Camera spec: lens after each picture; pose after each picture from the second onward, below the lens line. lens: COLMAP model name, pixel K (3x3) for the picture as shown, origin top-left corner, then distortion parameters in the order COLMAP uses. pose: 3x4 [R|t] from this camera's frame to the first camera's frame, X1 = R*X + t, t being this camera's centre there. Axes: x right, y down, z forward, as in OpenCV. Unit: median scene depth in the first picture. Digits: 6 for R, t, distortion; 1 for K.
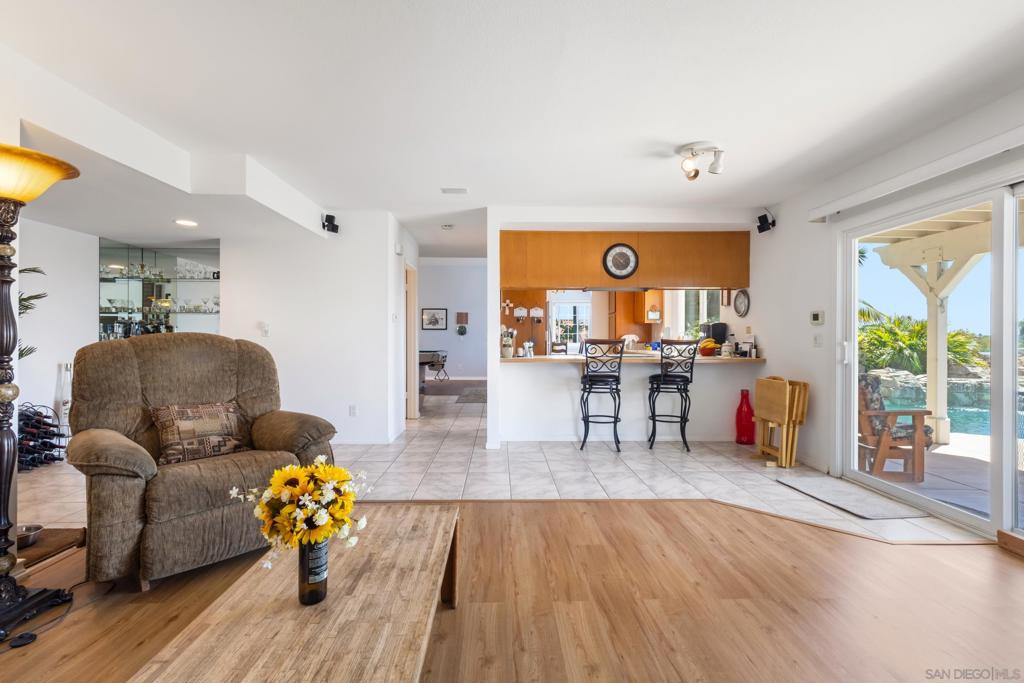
lens RADIAL K [[469.3, 0, 506.1], [0, 469.3, 336.3], [0, 0, 1]] dist [-0.000985, 0.001825]
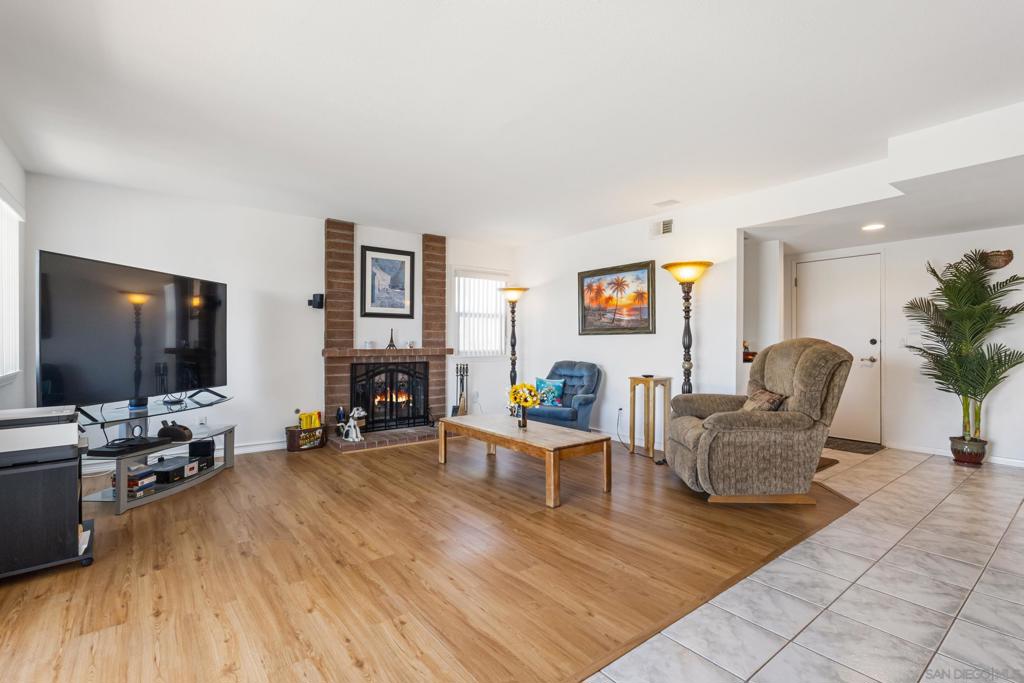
lens RADIAL K [[469.3, 0, 509.4], [0, 469.3, 343.7], [0, 0, 1]] dist [-0.000985, 0.001825]
pose [[-0.794566, -0.002448, -0.607172, 0.971762], [-0.000532, 0.999994, -0.003335, 0.017010], [0.607177, -0.002327, -0.794563, 2.177433]]
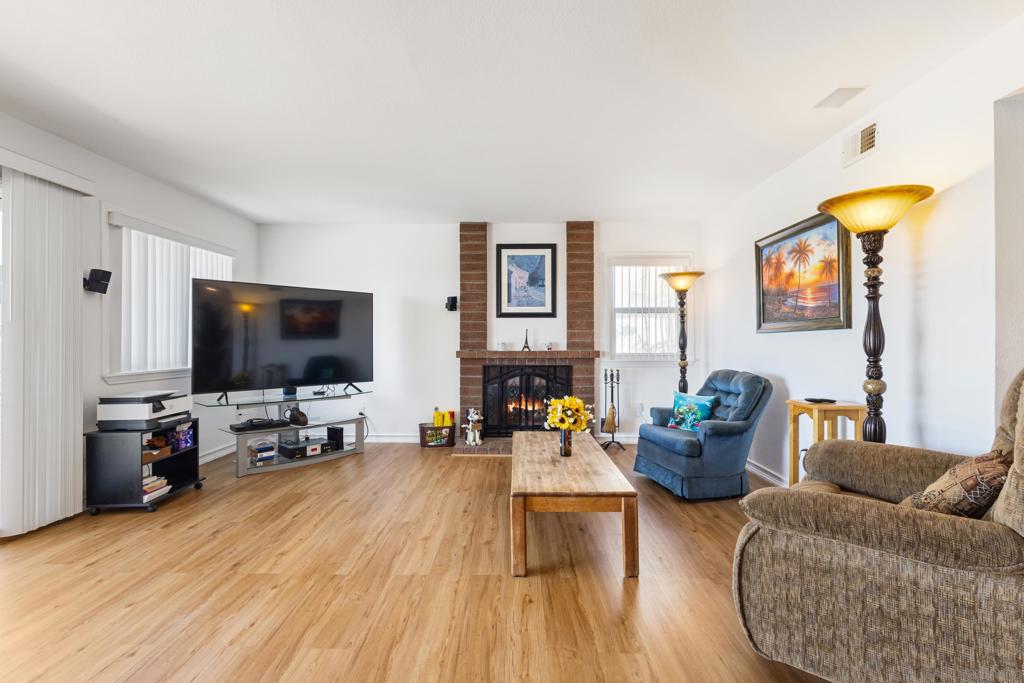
lens RADIAL K [[469.3, 0, 510.2], [0, 469.3, 342.0], [0, 0, 1]] dist [-0.000985, 0.001825]
pose [[-0.999660, -0.002893, 0.025898, -0.127336], [-0.003086, 0.999968, -0.007403, 0.010514], [-0.025876, -0.007481, -0.999637, 2.140216]]
